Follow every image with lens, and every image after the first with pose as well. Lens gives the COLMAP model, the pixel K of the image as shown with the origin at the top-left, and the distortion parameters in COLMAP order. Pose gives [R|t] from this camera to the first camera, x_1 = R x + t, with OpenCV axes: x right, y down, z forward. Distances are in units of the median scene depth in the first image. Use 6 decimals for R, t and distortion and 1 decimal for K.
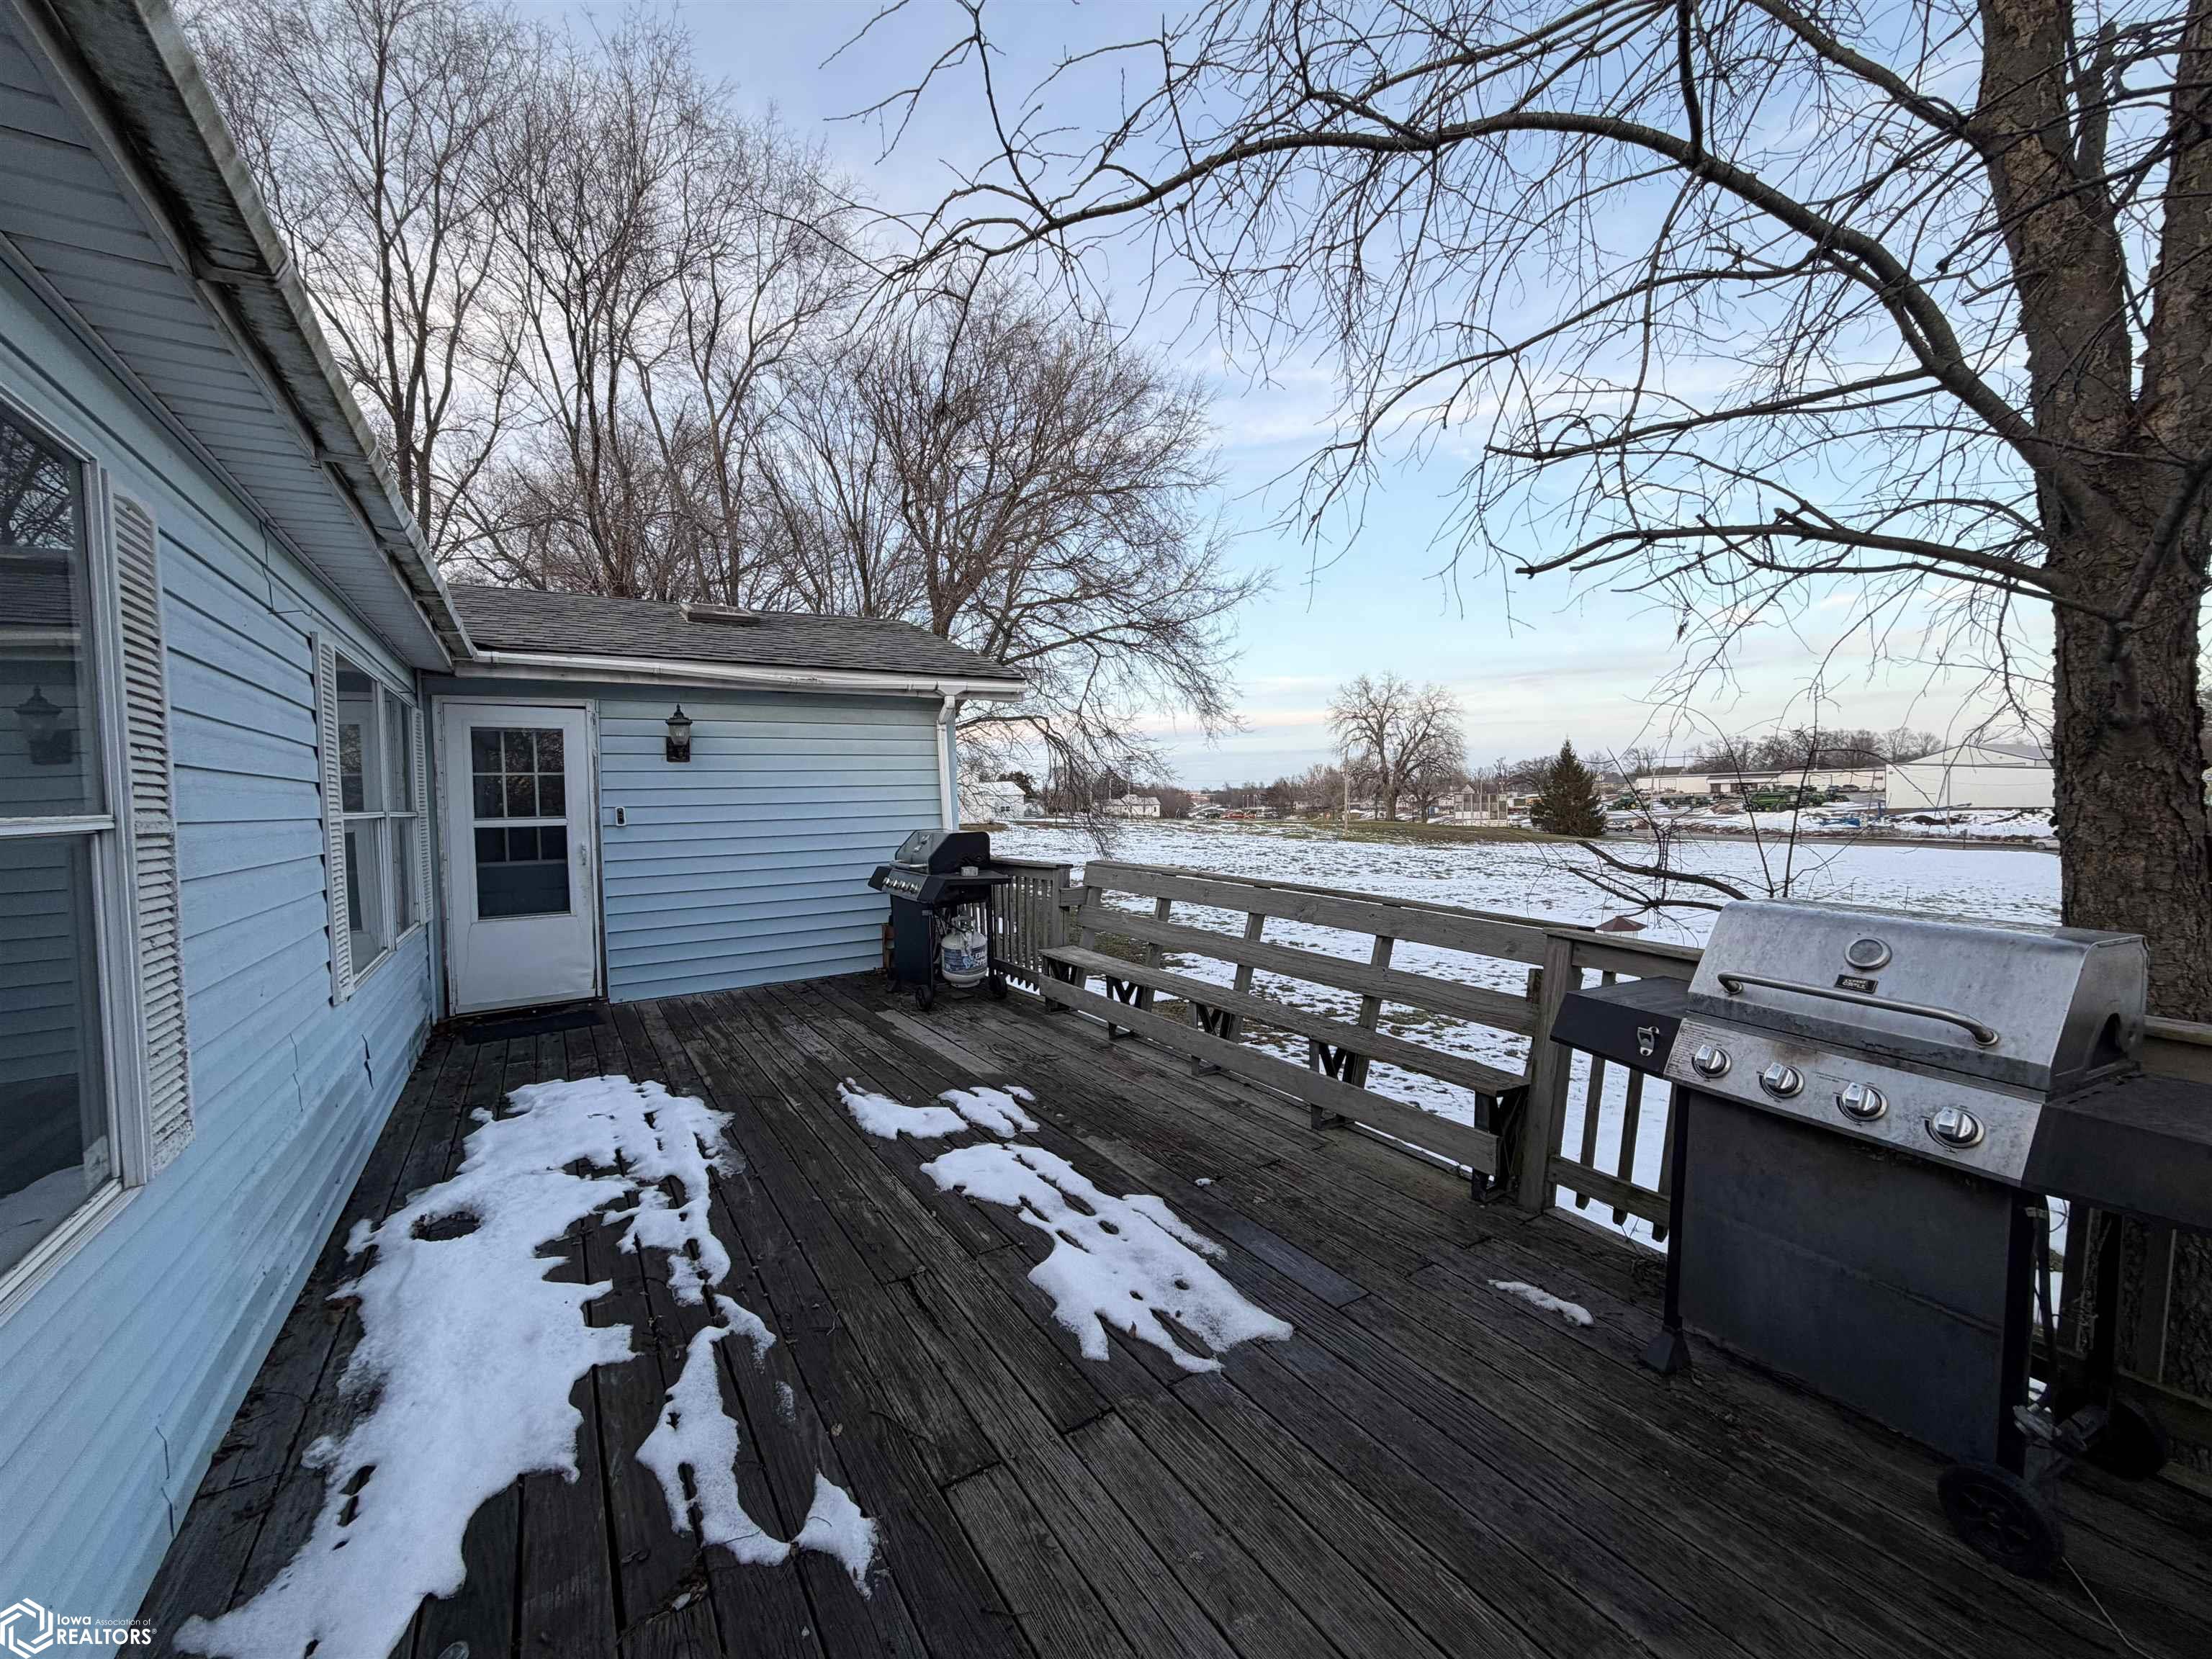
lens RADIAL K [[881.4, 0, 1103.6], [0, 881.4, 825.4], [0, 0, 1]] dist [-0.000577, 0.000302]
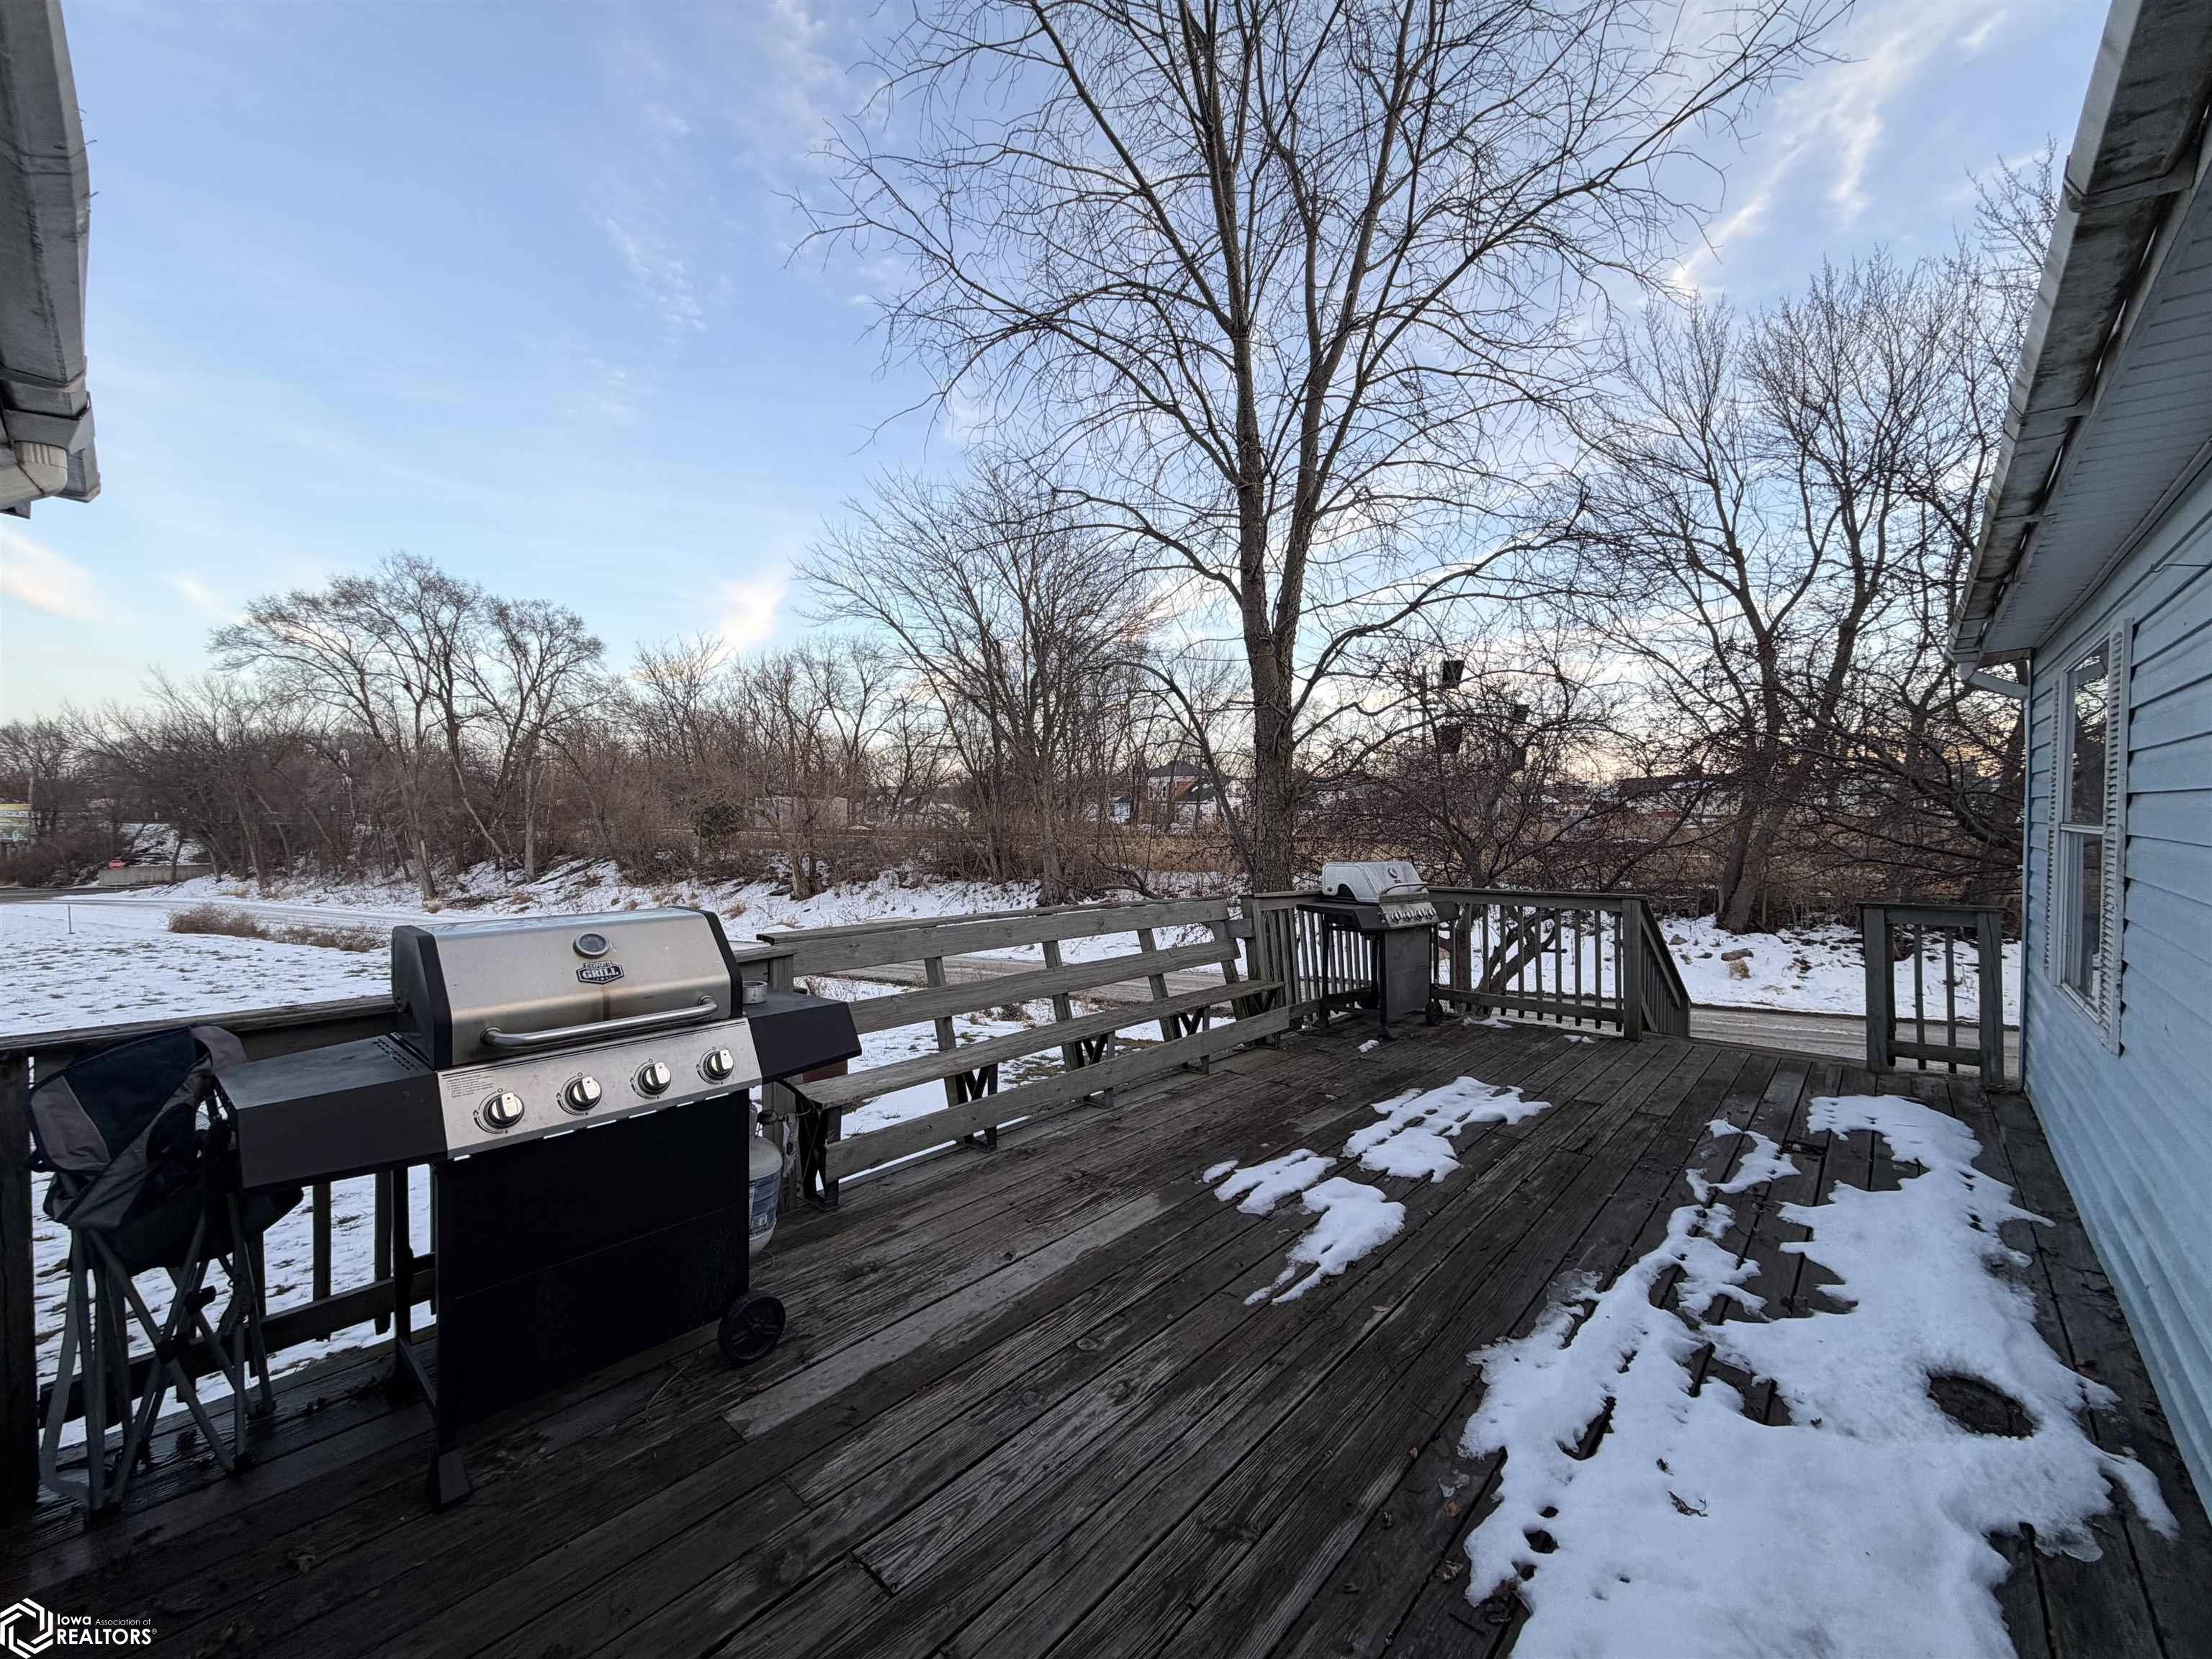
lens RADIAL K [[942.0, 0, 1106.0], [0, 942.0, 829.5], [0, 0, 1]] dist [-0.001459, -0.000238]
pose [[-0.298287, 0.000634, 0.954476, -1.101080], [0.040189, 0.999121, 0.011896, -0.037374], [-0.953630, 0.041907, -0.298050, 1.643224]]
